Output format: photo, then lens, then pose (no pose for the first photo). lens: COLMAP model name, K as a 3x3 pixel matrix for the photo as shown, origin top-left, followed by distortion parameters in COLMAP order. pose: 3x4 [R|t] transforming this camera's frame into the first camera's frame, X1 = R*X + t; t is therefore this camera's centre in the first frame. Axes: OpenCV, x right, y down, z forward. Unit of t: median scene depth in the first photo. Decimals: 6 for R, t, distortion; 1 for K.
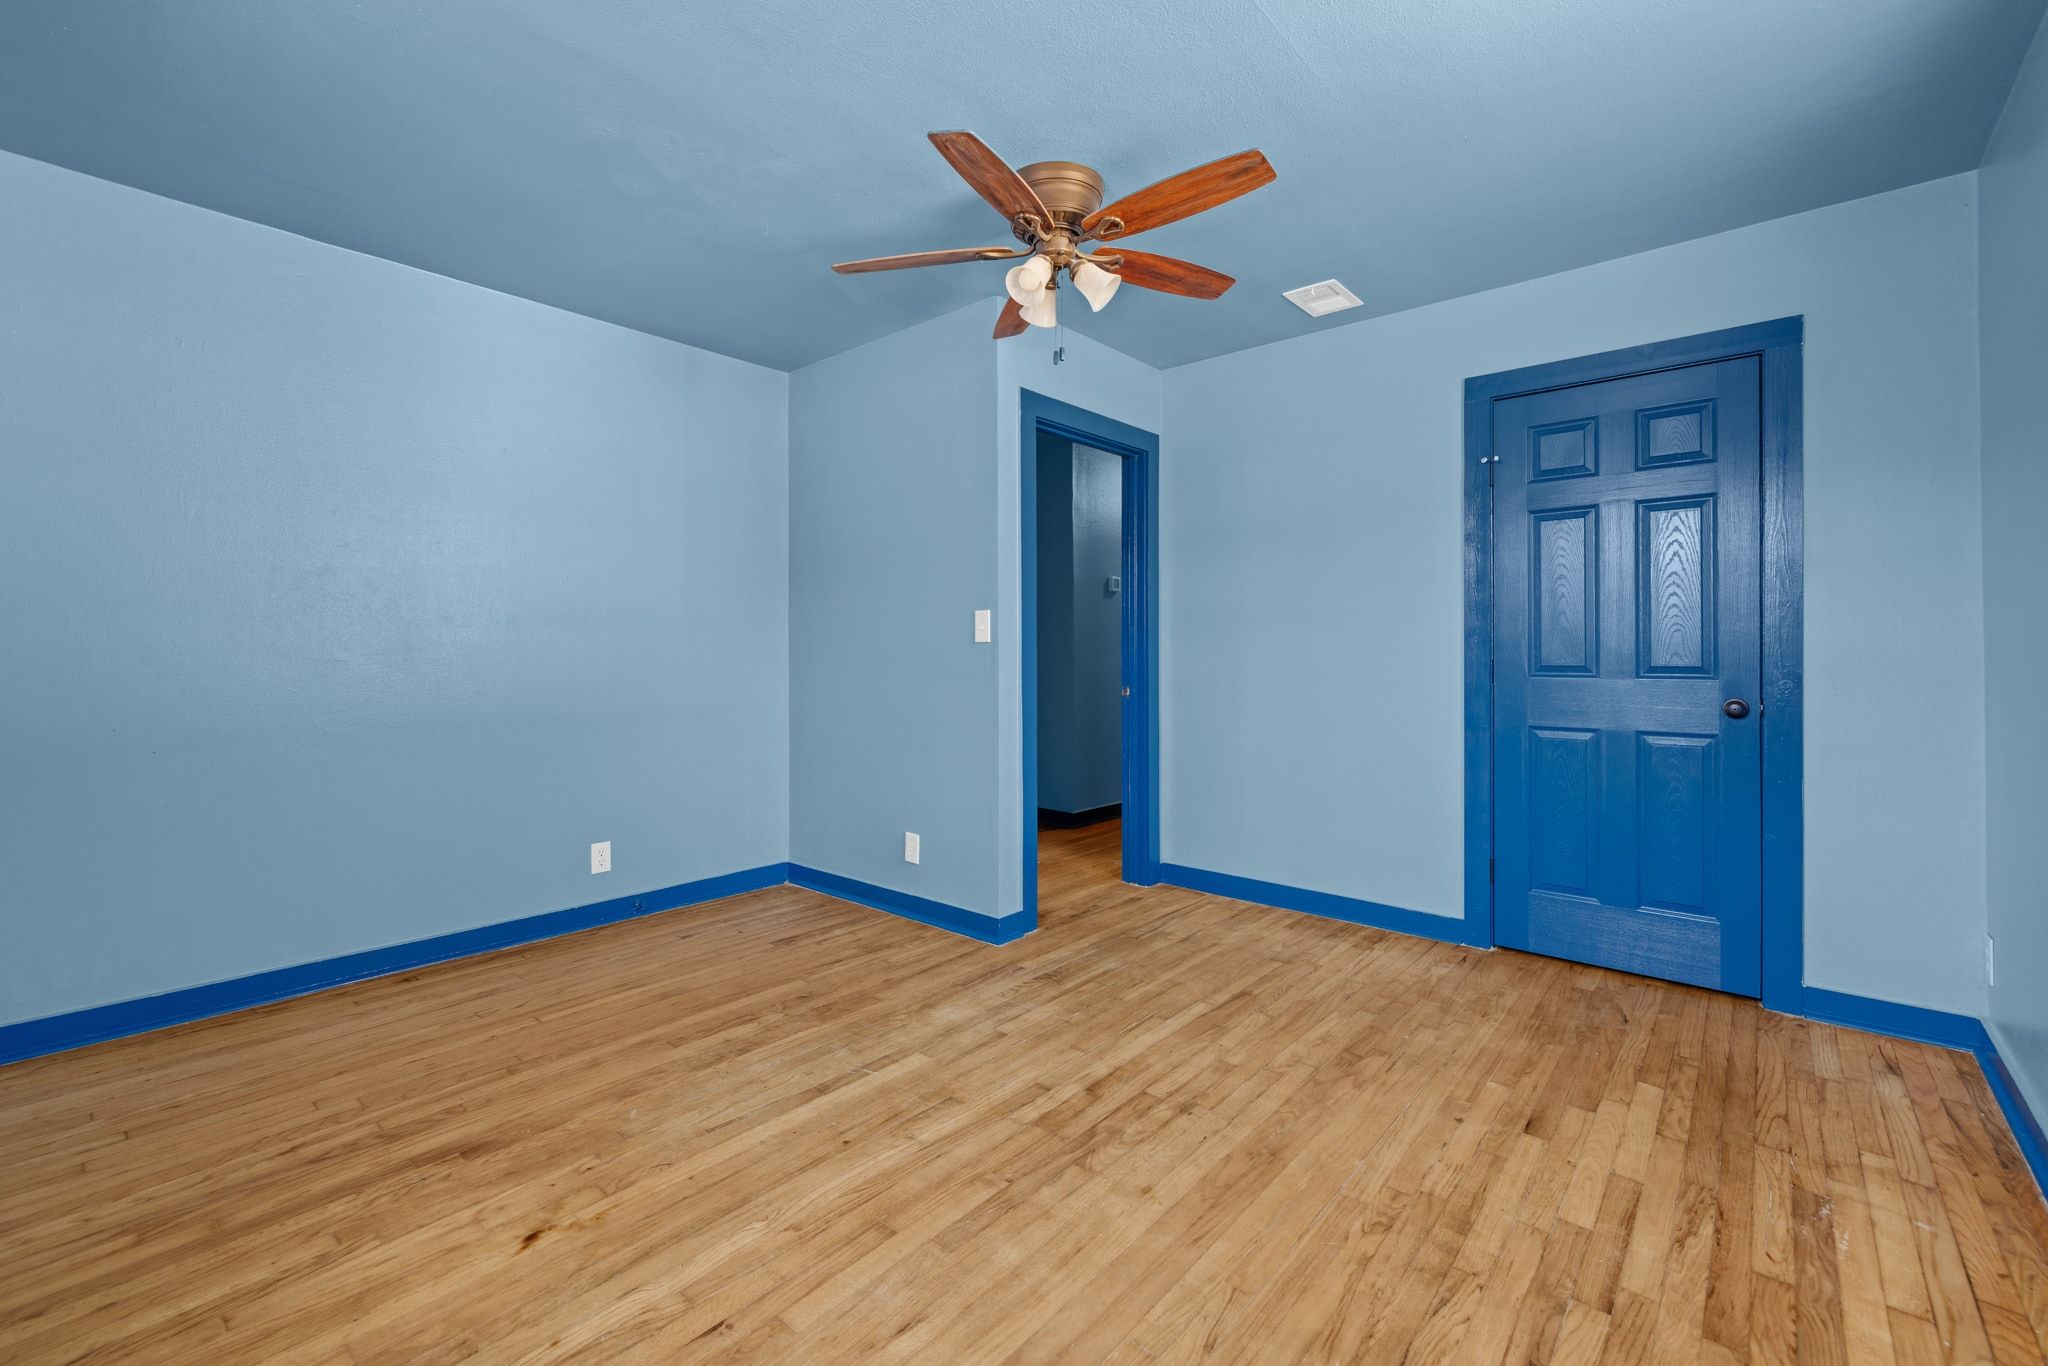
lens RADIAL K [[859.5, 0, 1020.5], [0, 859.5, 658.4], [0, 0, 1]] dist [0.000468, 0.000129]
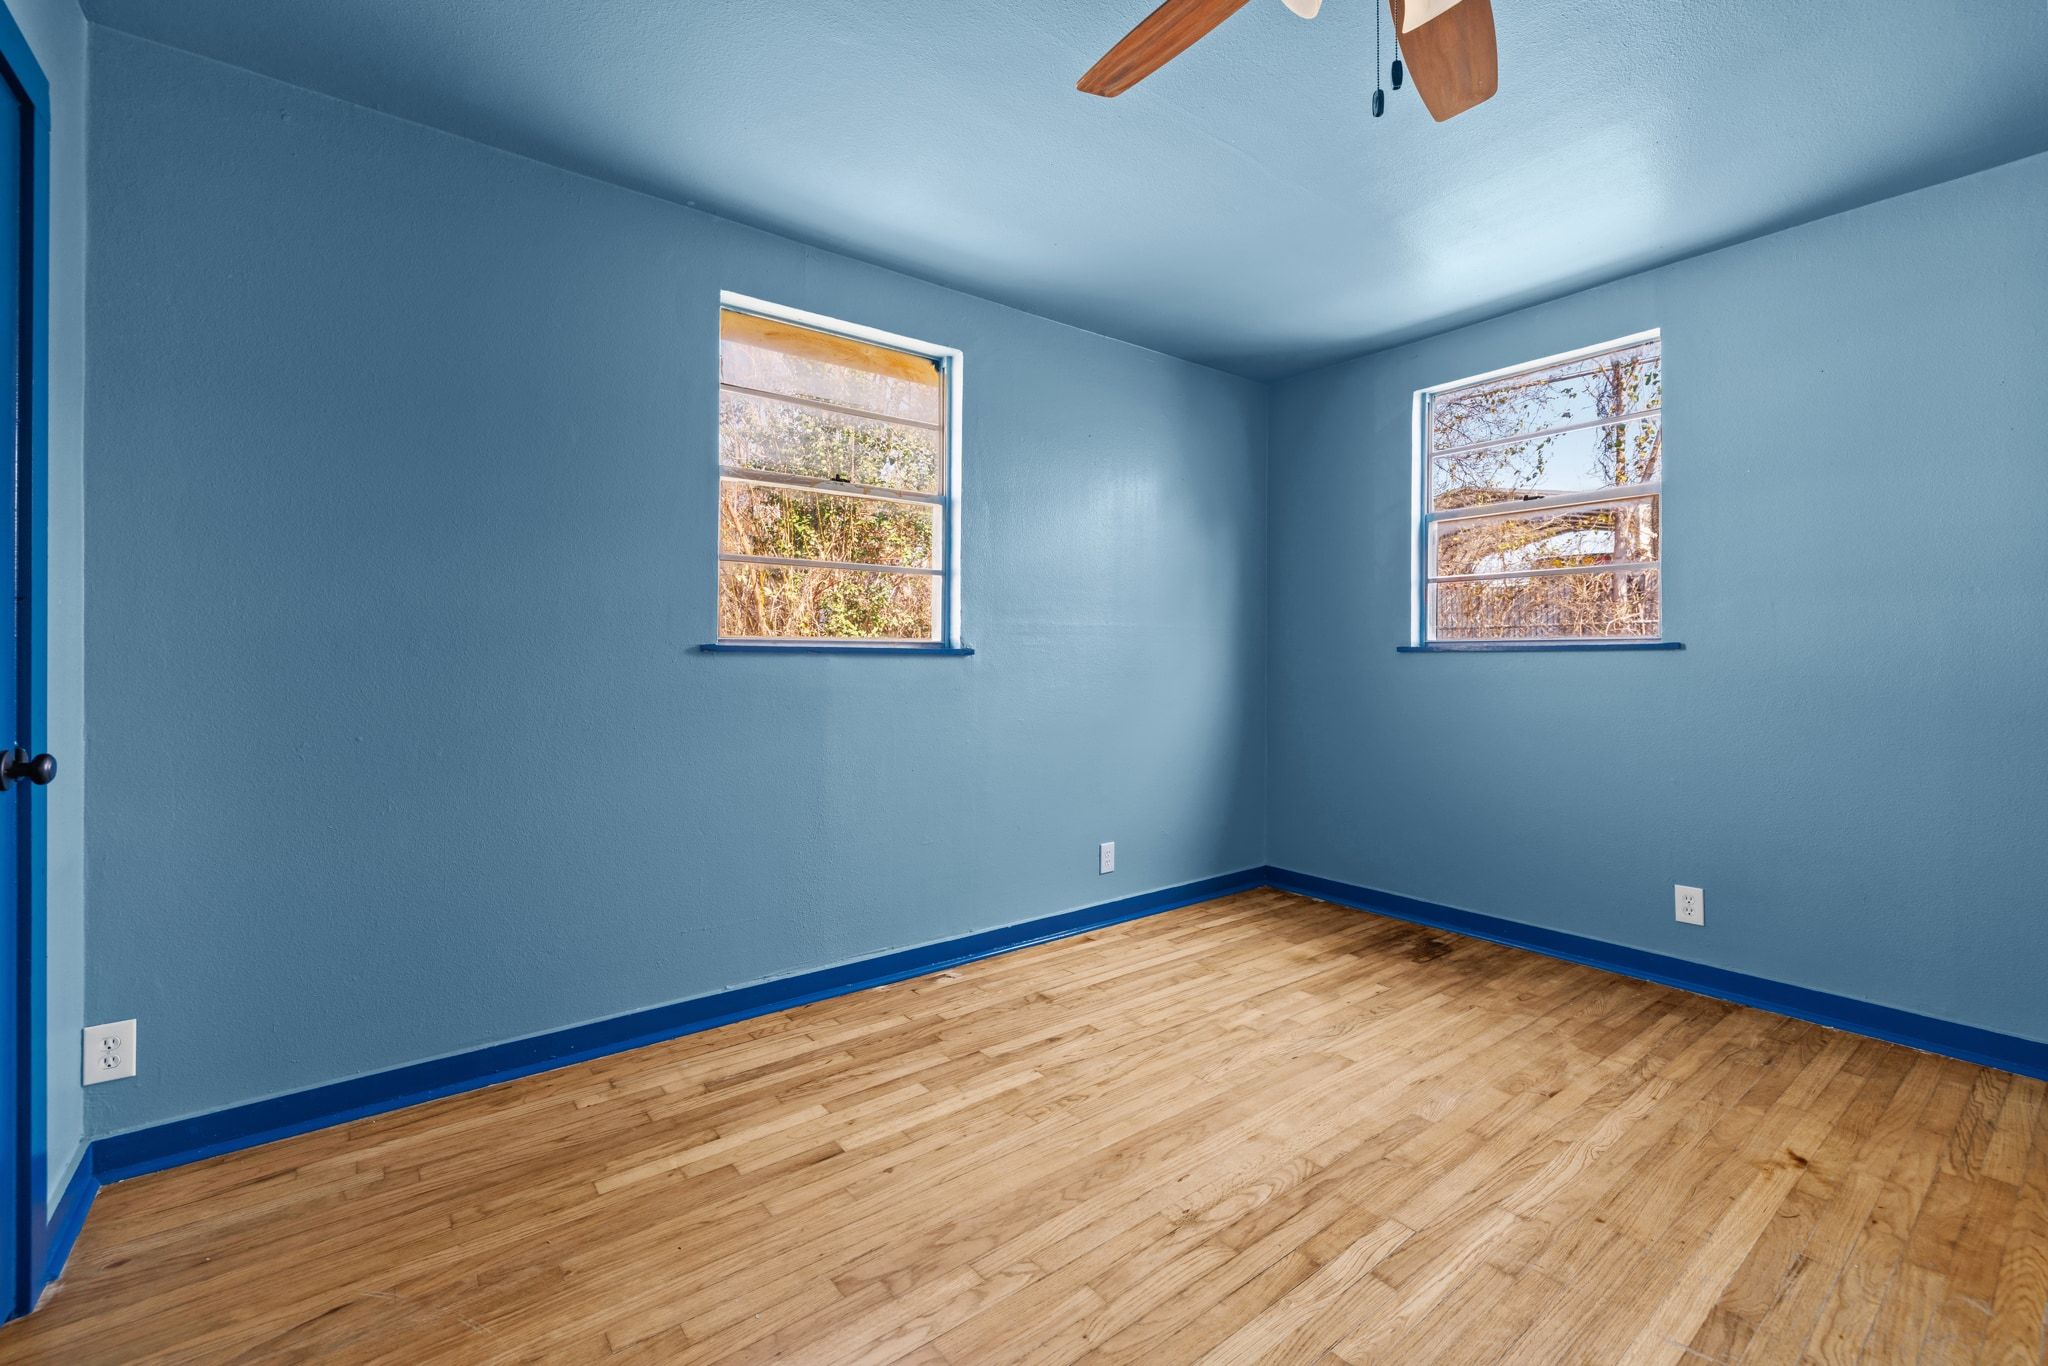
lens RADIAL K [[859.5, 0, 1020.5], [0, 859.5, 658.4], [0, 0, 1]] dist [0.000468, 0.000129]
pose [[-0.979257, -0.004134, 0.202582, 0.206870], [-0.001363, 0.999904, 0.013812, -0.023860], [-0.202620, 0.013250, -0.979168, 2.031586]]
